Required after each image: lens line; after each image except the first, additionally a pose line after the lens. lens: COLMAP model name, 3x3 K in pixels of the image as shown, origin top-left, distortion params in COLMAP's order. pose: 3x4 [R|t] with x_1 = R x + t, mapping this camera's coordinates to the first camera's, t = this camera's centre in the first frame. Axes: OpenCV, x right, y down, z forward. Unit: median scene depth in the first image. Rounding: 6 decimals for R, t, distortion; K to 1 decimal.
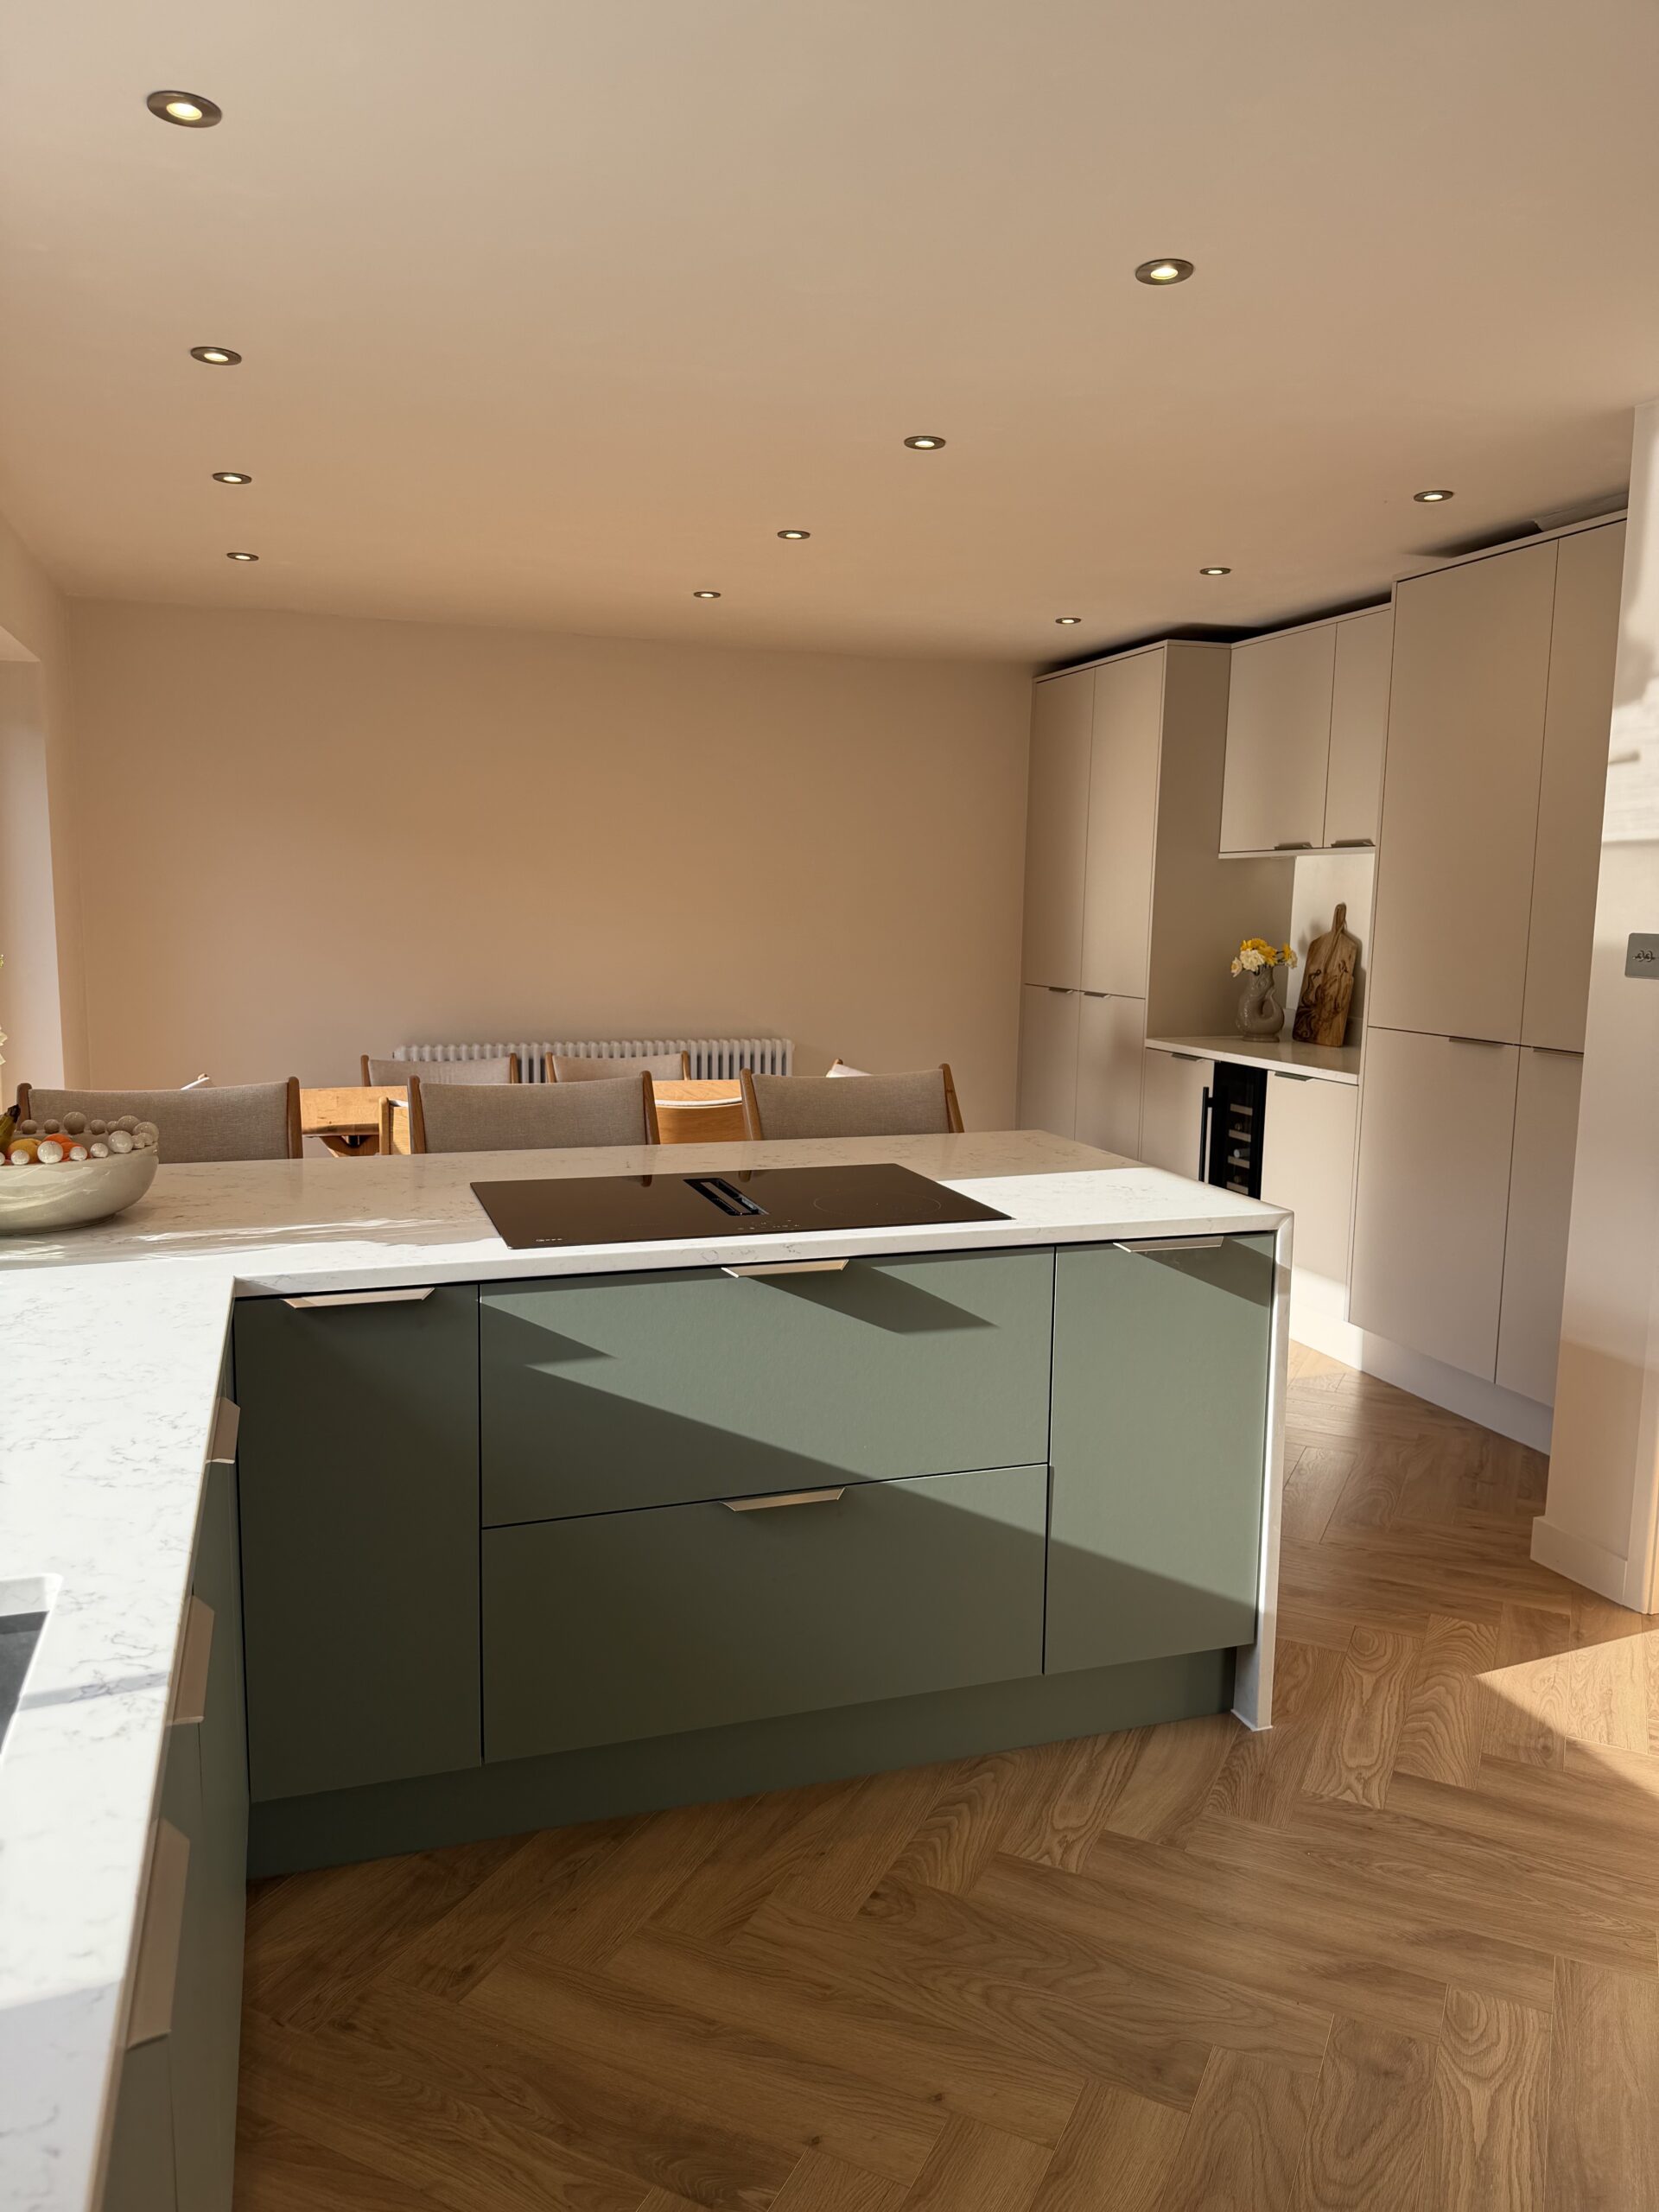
lens RADIAL K [[1545.5, 0, 784.0], [0, 1545.5, 1122.7], [0, 0, 1]] dist [0.077170, -0.046731]
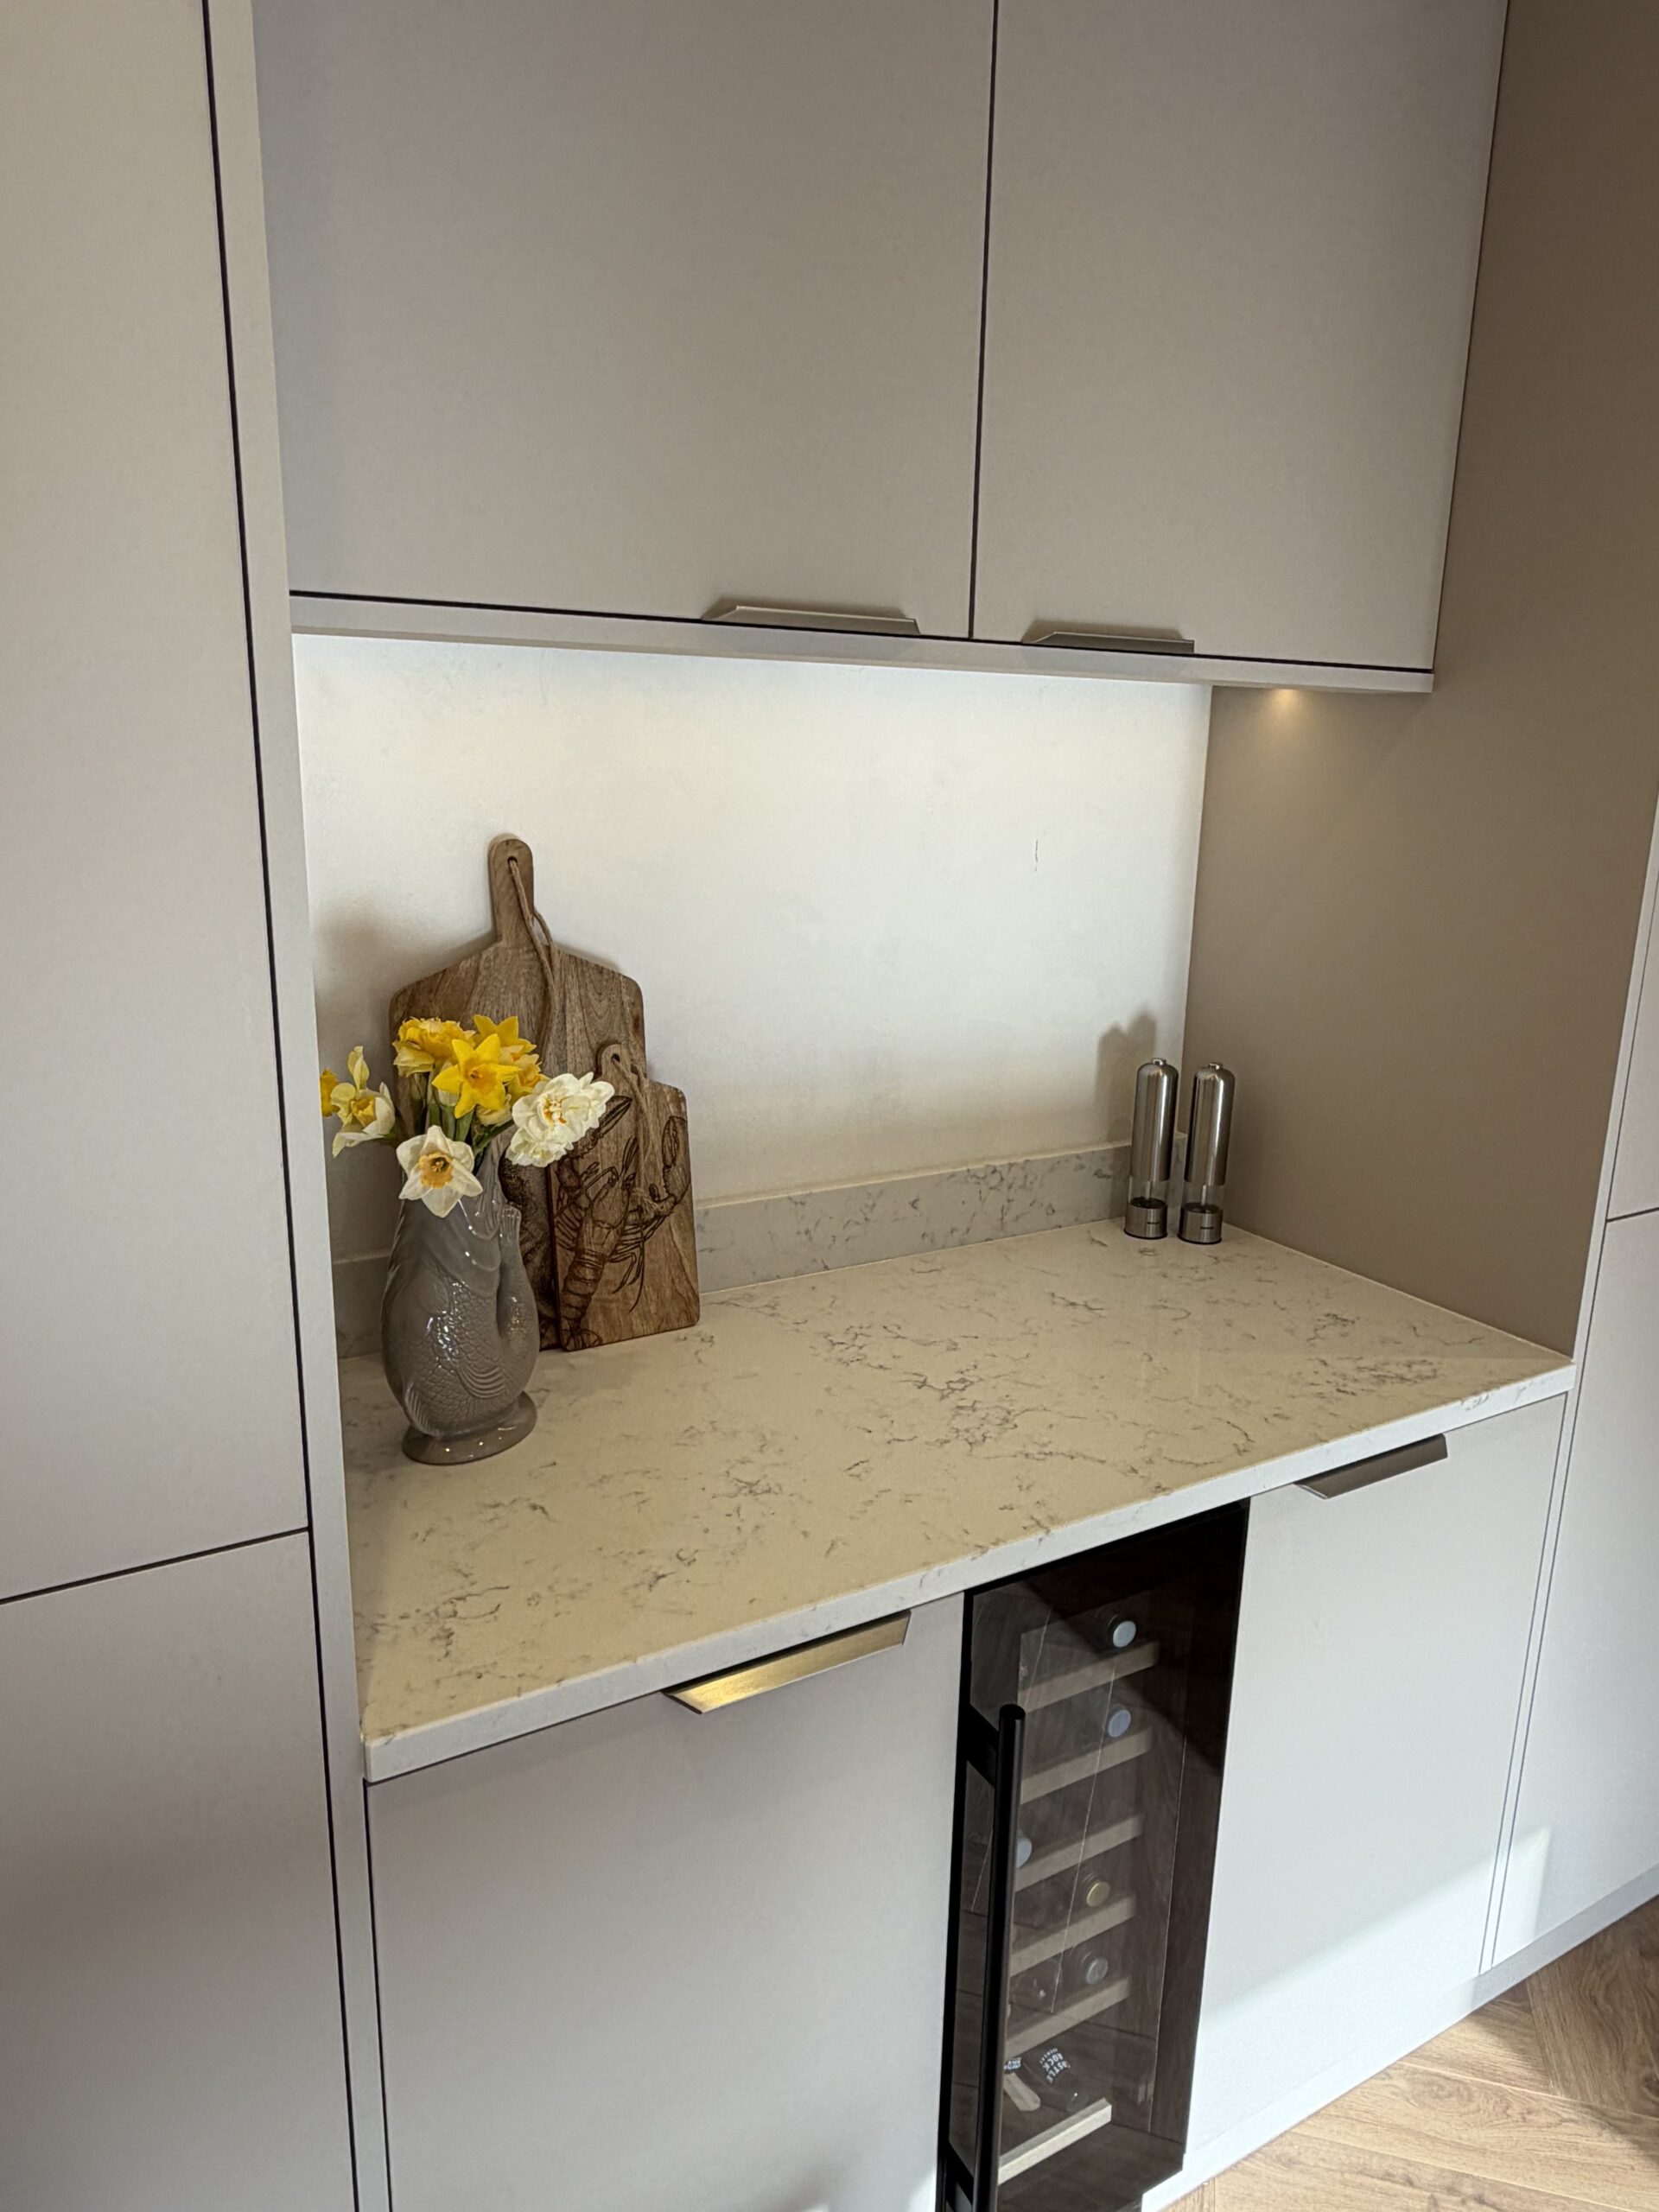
lens RADIAL K [[1434.1, 0, 829.7], [0, 1434.1, 1096.1], [0, 0, 1]] dist [-0.000561, -0.000511]
pose [[-0.227902, -0.243139, 0.942838, 0.101838], [0.115571, 0.954720, 0.274139, -0.160658], [-0.966801, 0.171442, -0.189483, 1.011949]]
